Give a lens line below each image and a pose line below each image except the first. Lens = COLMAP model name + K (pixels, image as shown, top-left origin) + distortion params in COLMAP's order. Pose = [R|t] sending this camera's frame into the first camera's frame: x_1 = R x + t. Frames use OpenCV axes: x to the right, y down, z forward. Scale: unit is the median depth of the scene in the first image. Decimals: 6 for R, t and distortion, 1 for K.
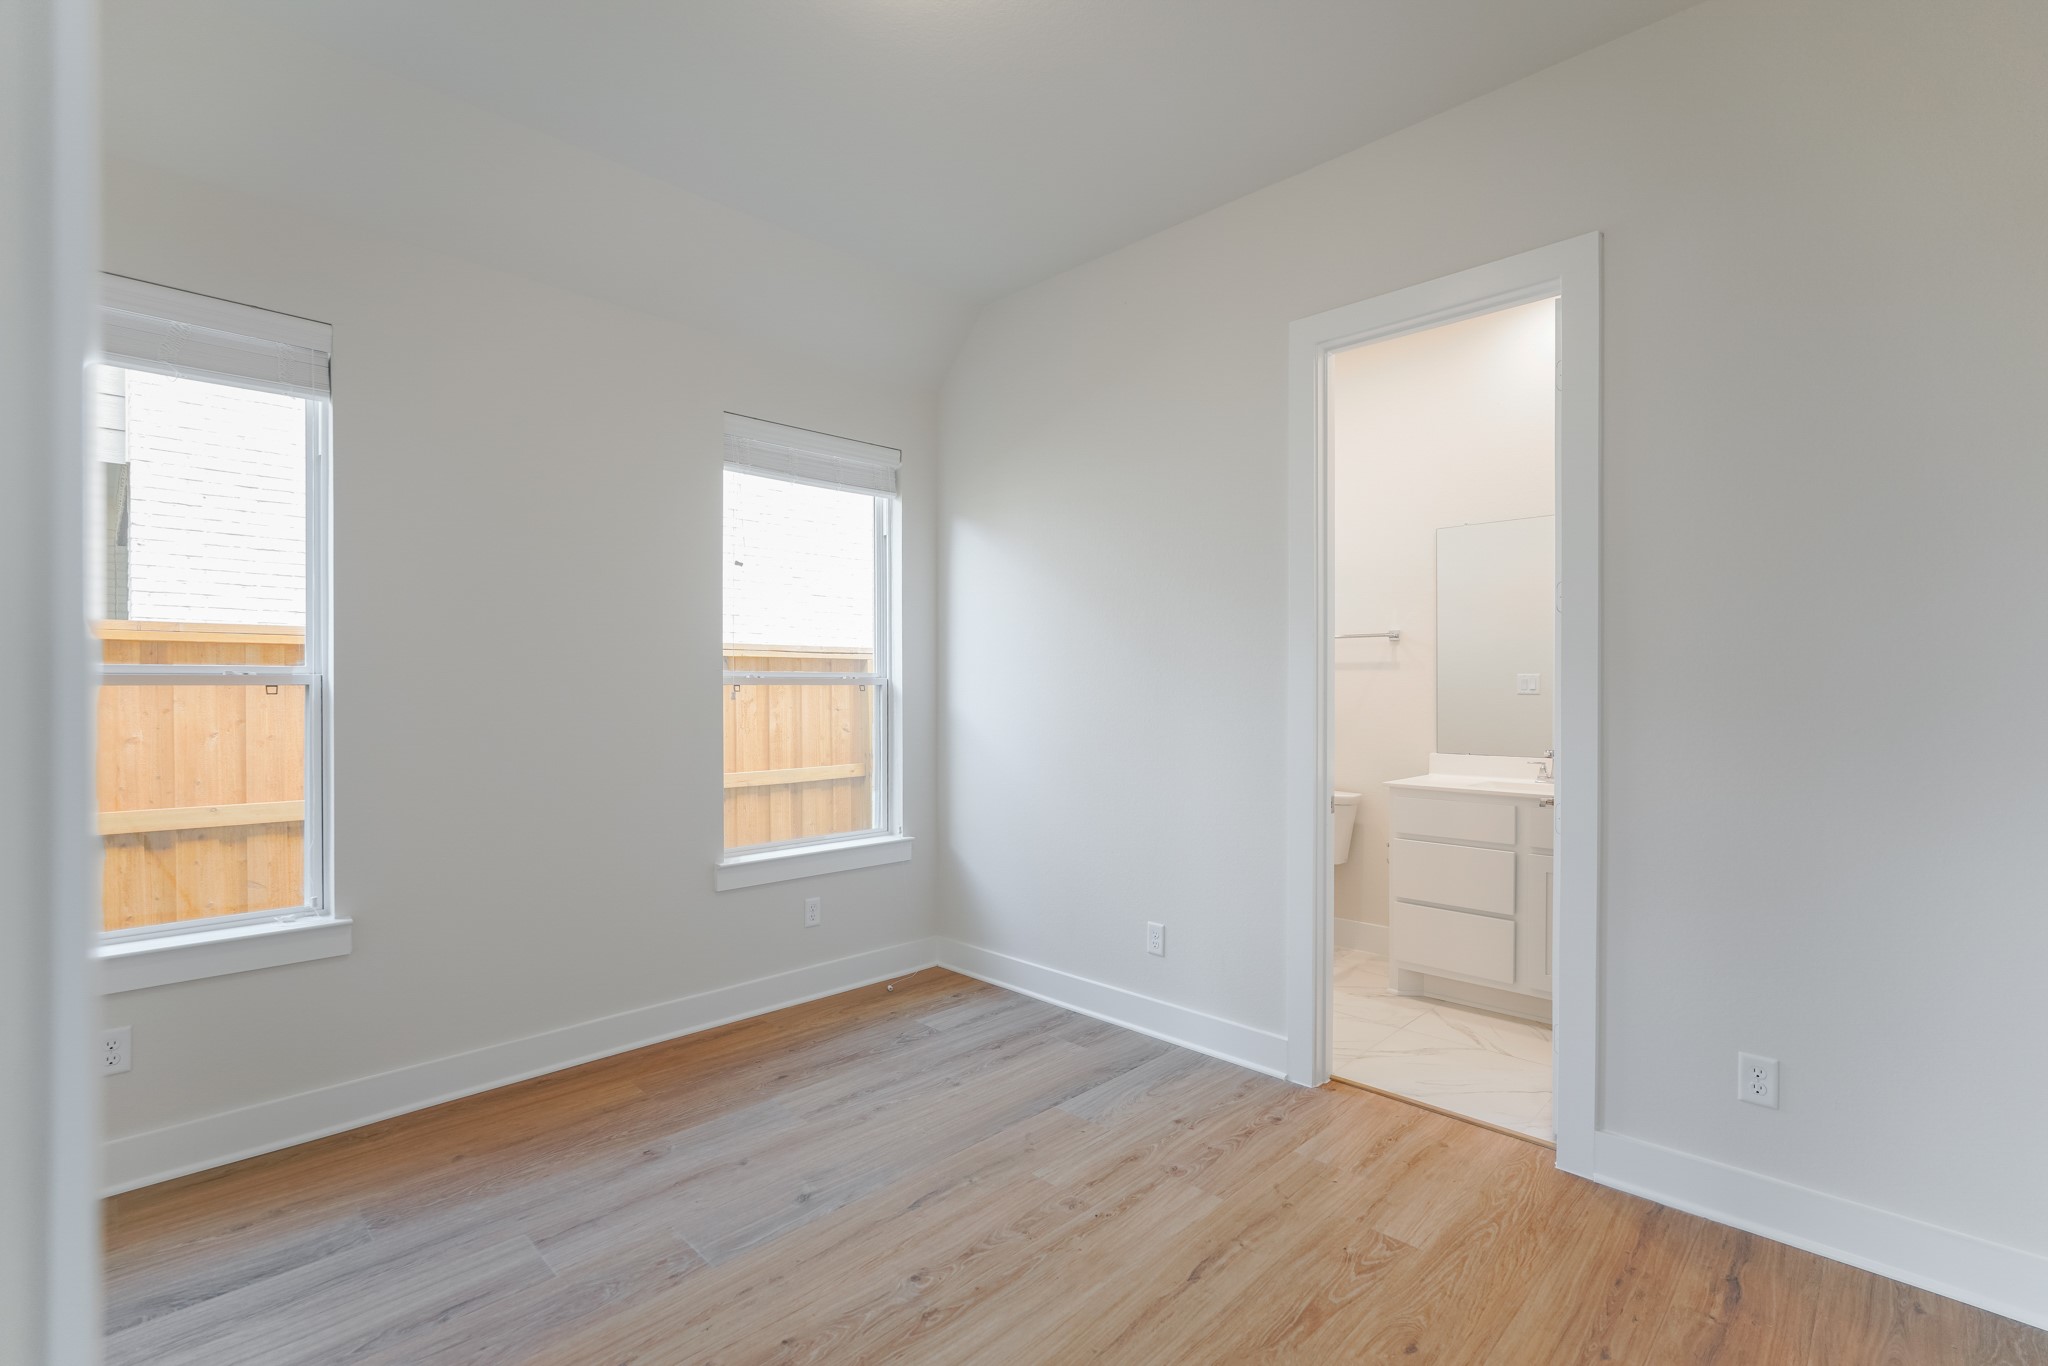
lens RADIAL K [[907.1, 0, 1023.1], [0, 907.1, 689.6], [0, 0, 1]] dist [0.013041, 0.000492]
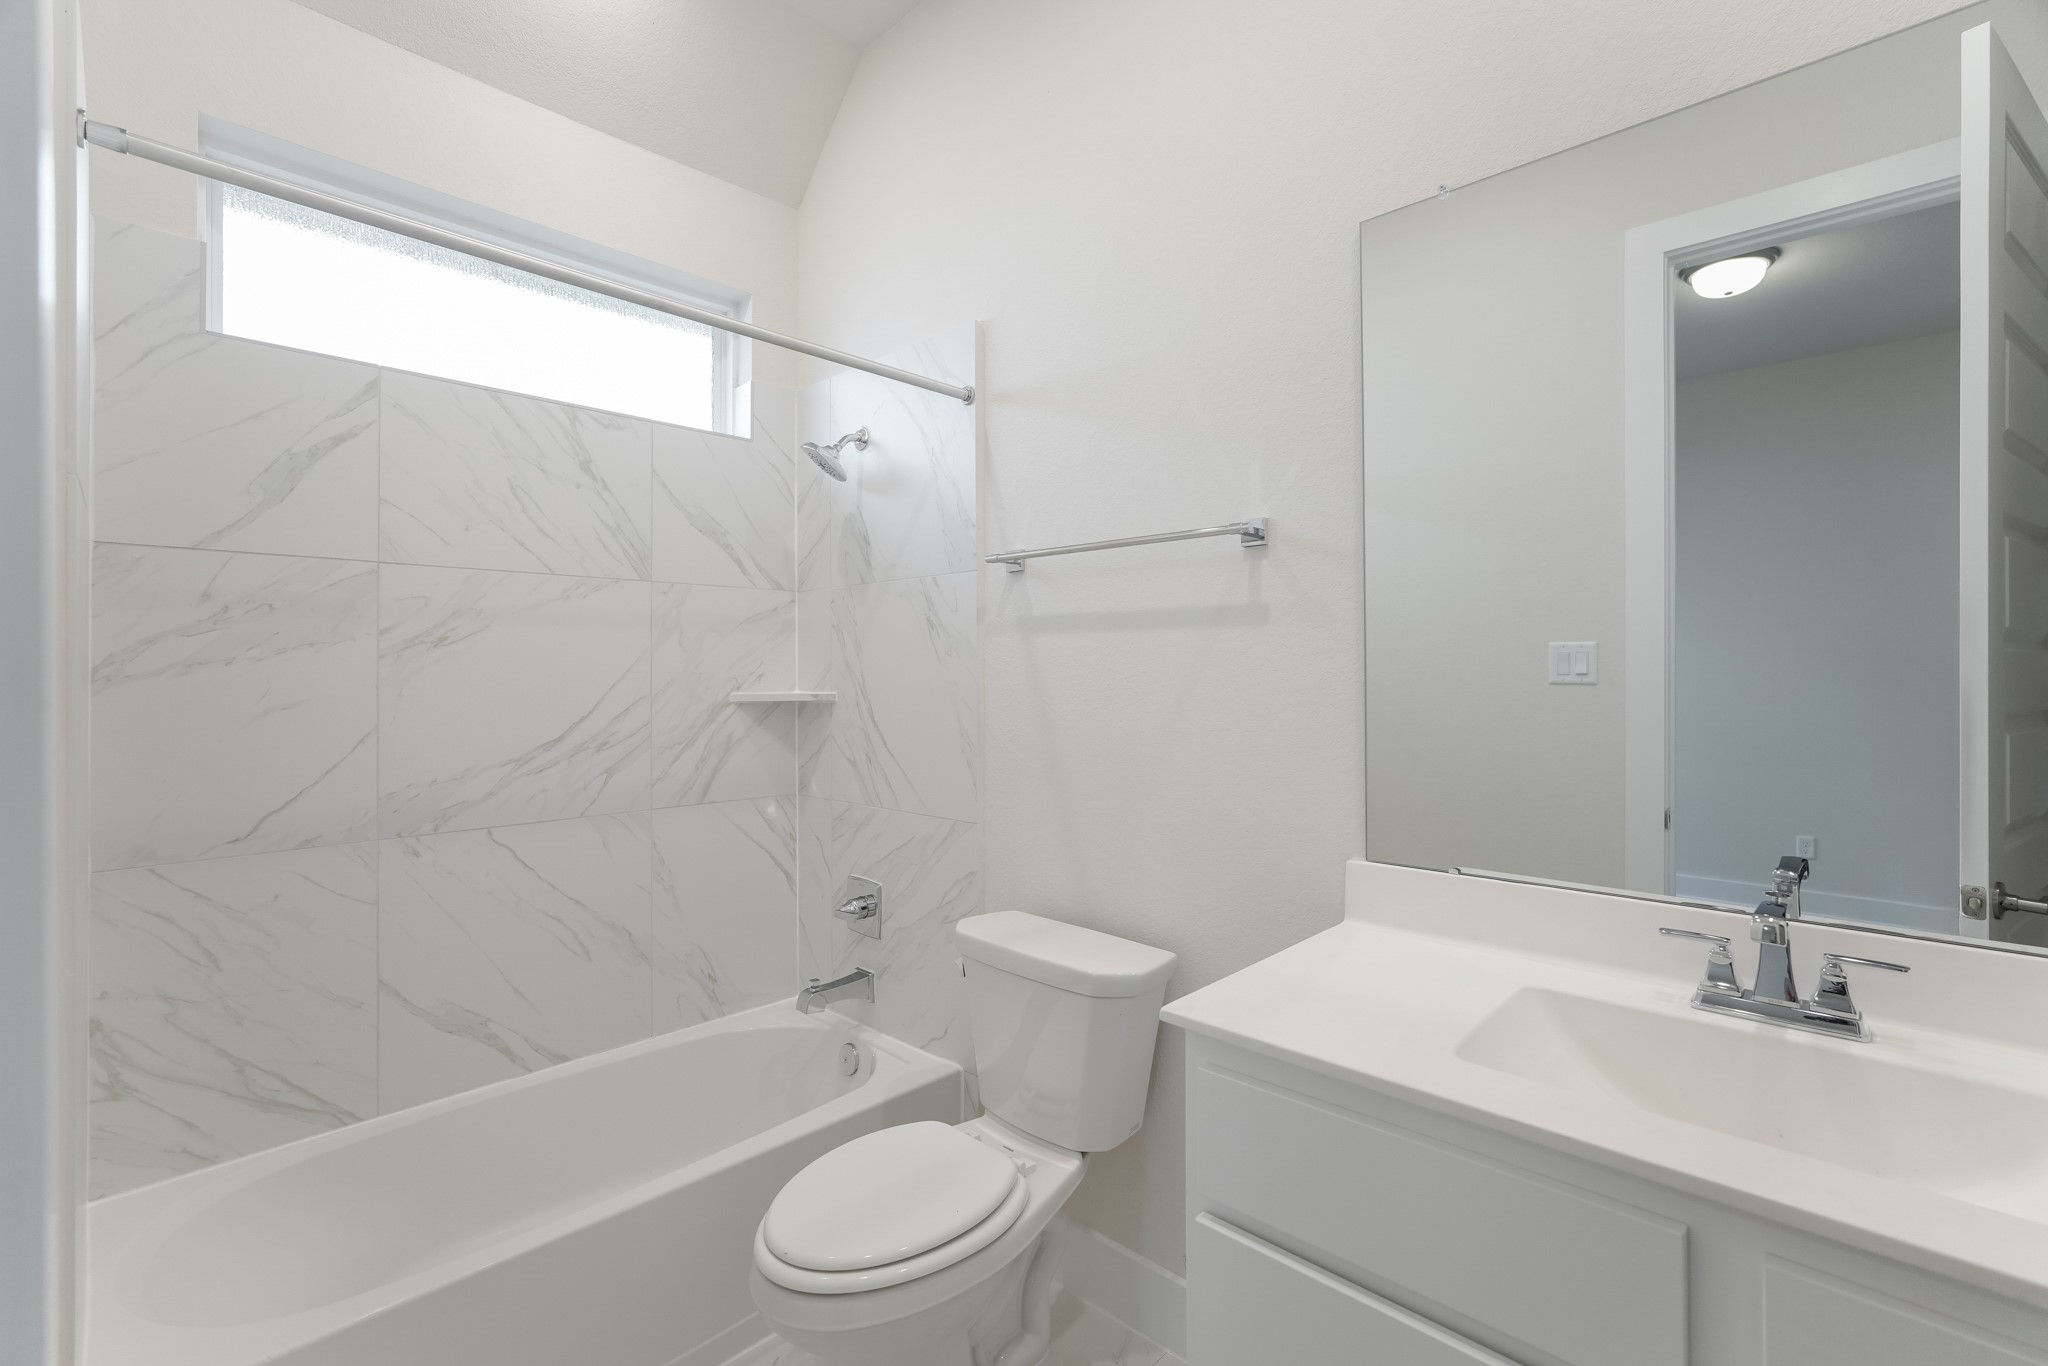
lens RADIAL K [[907.1, 0, 1025.0], [0, 907.1, 671.7], [0, 0, 1]] dist [0.013041, 0.000492]
pose [[0.999910, -0.000433, 0.013415, 0.309743], [0.000377, 0.999991, 0.004176, -0.004626], [-0.013417, -0.004170, 0.999901, 0.632478]]
